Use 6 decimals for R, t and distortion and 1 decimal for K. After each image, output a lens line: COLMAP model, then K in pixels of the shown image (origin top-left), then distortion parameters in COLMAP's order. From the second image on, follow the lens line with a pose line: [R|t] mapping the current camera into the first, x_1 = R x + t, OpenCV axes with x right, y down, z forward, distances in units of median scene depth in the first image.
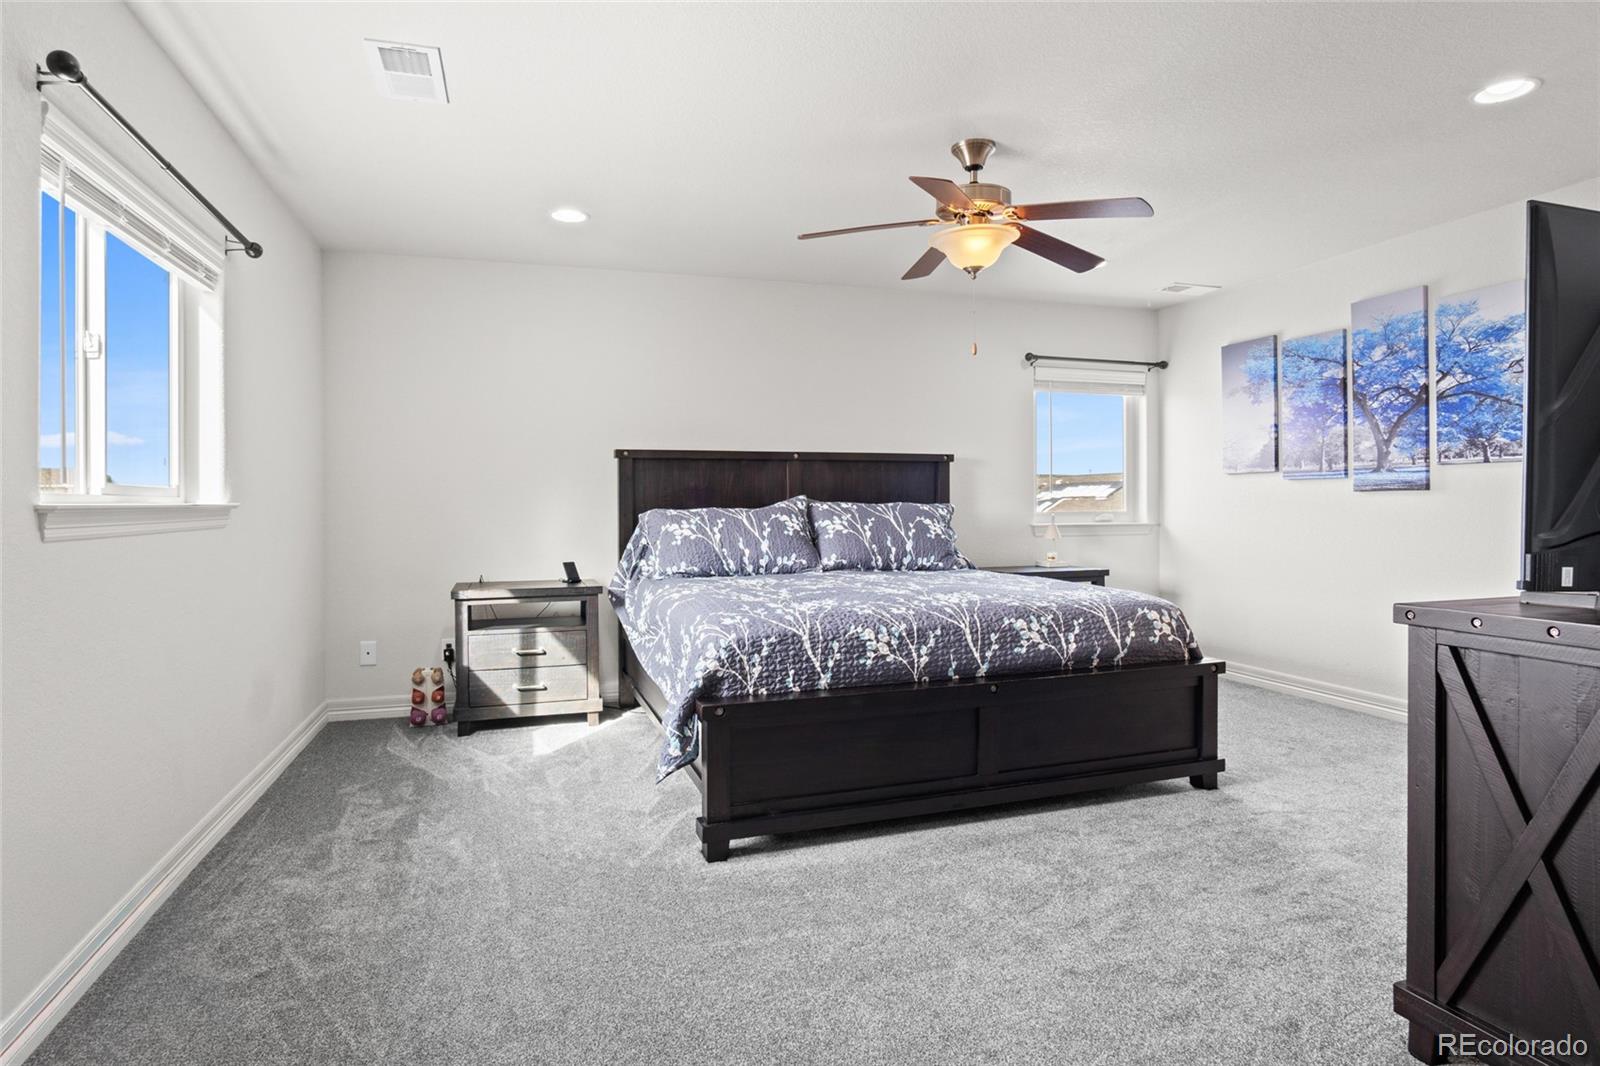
lens RADIAL K [[878.2, 0, 795.0], [0, 878.2, 517.1], [0, 0, 1]] dist [-0.032259, 0.008770]
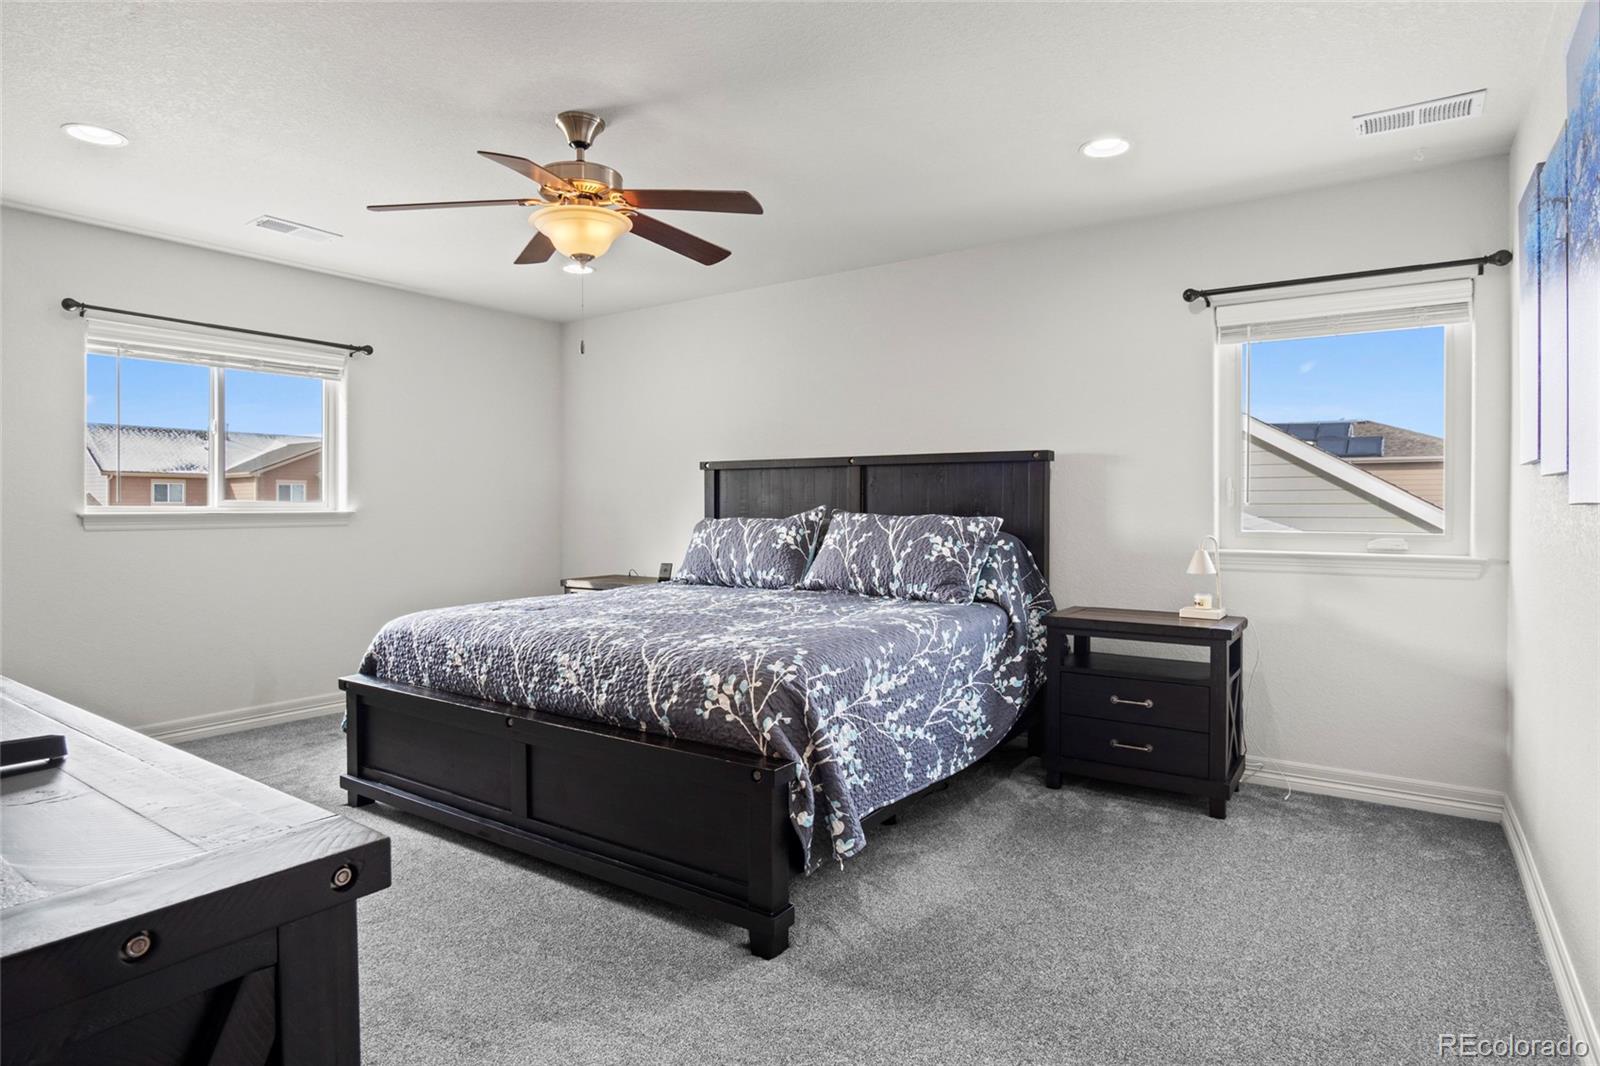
lens RADIAL K [[878.2, 0, 797.8], [0, 878.2, 523.4], [0, 0, 1]] dist [-0.032259, 0.008770]
pose [[0.601674, 0.023624, -0.798392, 0.822829], [-0.016297, 0.999718, 0.017300, -0.024526], [0.798576, 0.002602, 0.601889, 0.497125]]
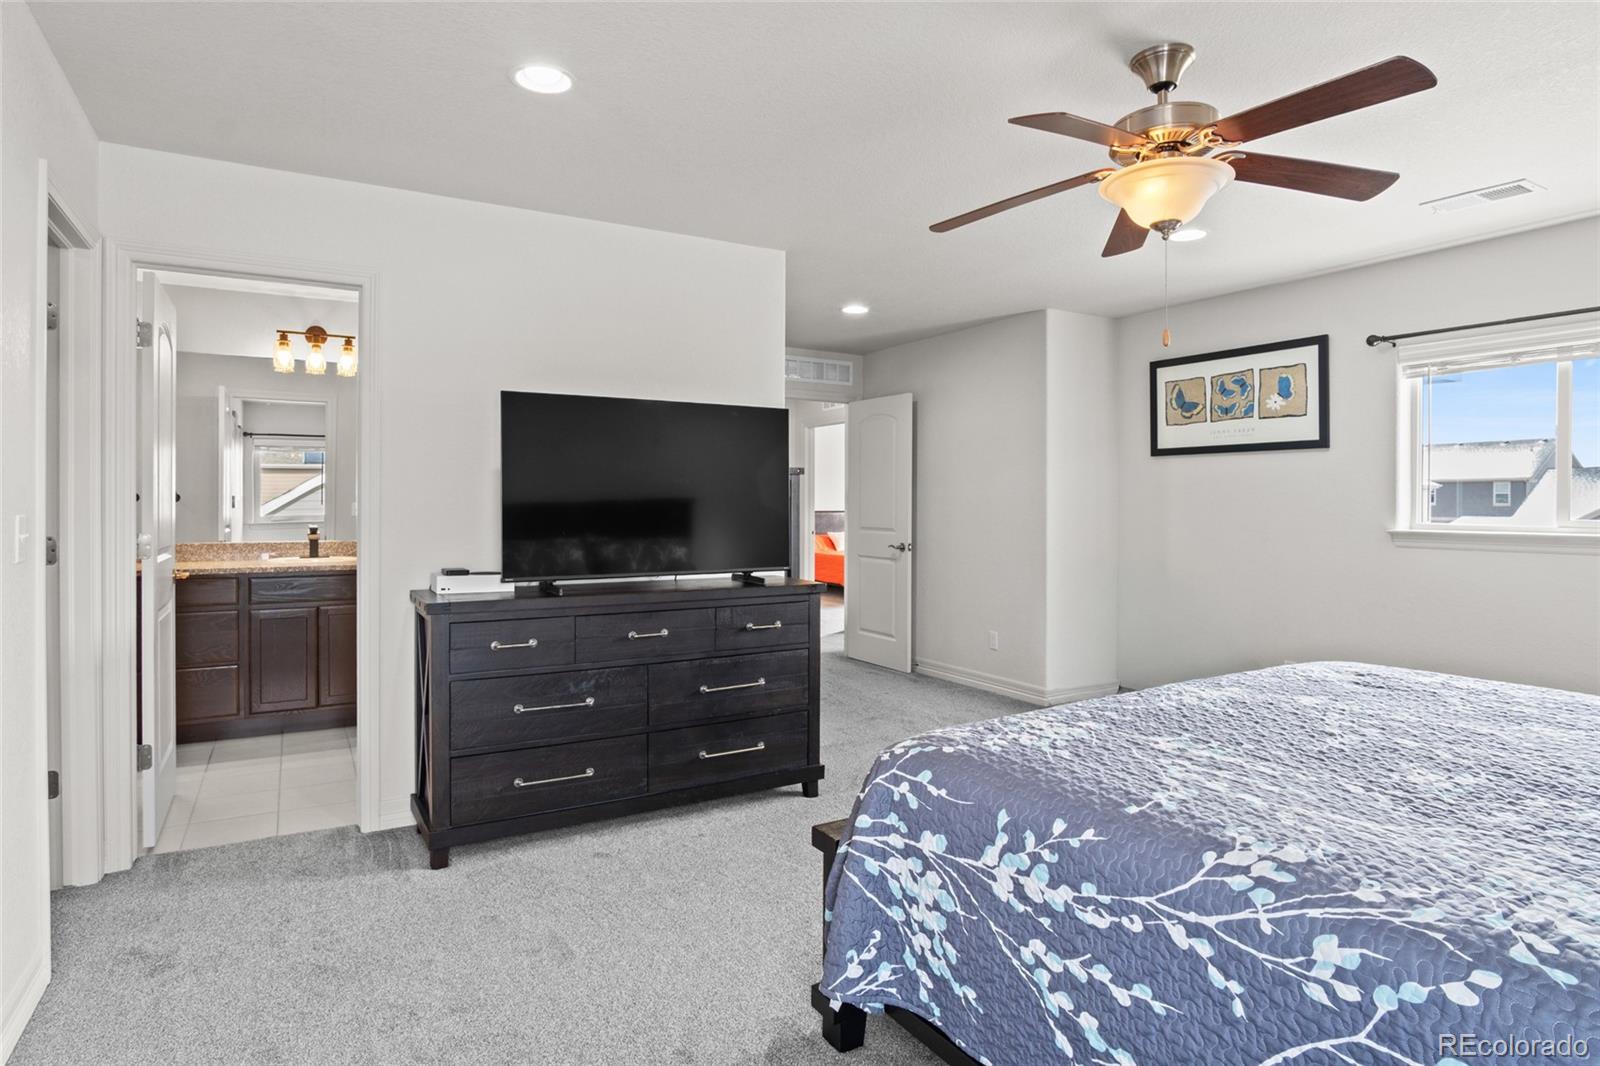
lens RADIAL K [[878.2, 0, 805.6], [0, 878.2, 526.4], [0, 0, 1]] dist [-0.032259, 0.008770]
pose [[-0.976205, 0.009093, -0.216661, 0.501655], [-0.000743, 0.998974, 0.045273, -0.055141], [0.216850, 0.044357, -0.975197, 1.275302]]
